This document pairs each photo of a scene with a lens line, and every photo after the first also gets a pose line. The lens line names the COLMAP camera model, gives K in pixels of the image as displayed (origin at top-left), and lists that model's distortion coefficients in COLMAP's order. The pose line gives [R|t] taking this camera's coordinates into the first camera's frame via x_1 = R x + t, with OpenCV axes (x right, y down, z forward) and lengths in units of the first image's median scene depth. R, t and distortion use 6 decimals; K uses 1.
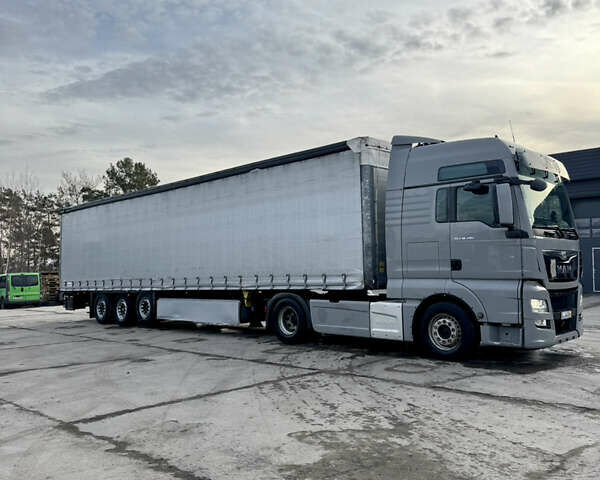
lens RADIAL K [[552.7, 0, 300.0], [0, 552.7, 240.0], [0, 0, 1]] dist [0.119567, -0.196274]
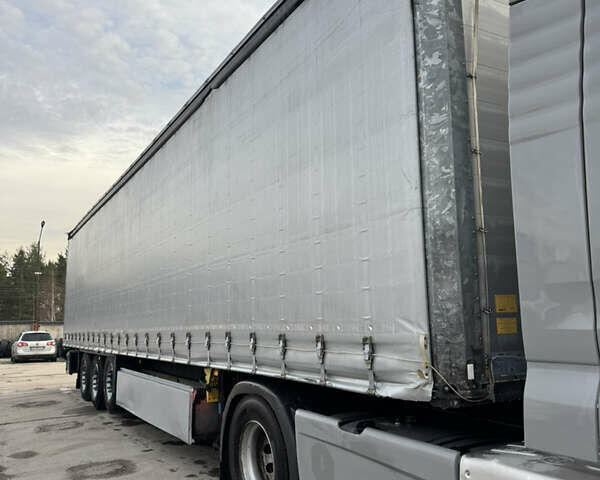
lens RADIAL K [[552.7, 0, 300.0], [0, 552.7, 240.0], [0, 0, 1]] dist [0.119567, -0.196274]
pose [[0.964062, -0.029988, -0.263978, 0.111940], [0.007152, 0.996179, -0.087046, 0.031770], [0.265580, 0.082030, 0.960593, 0.640202]]
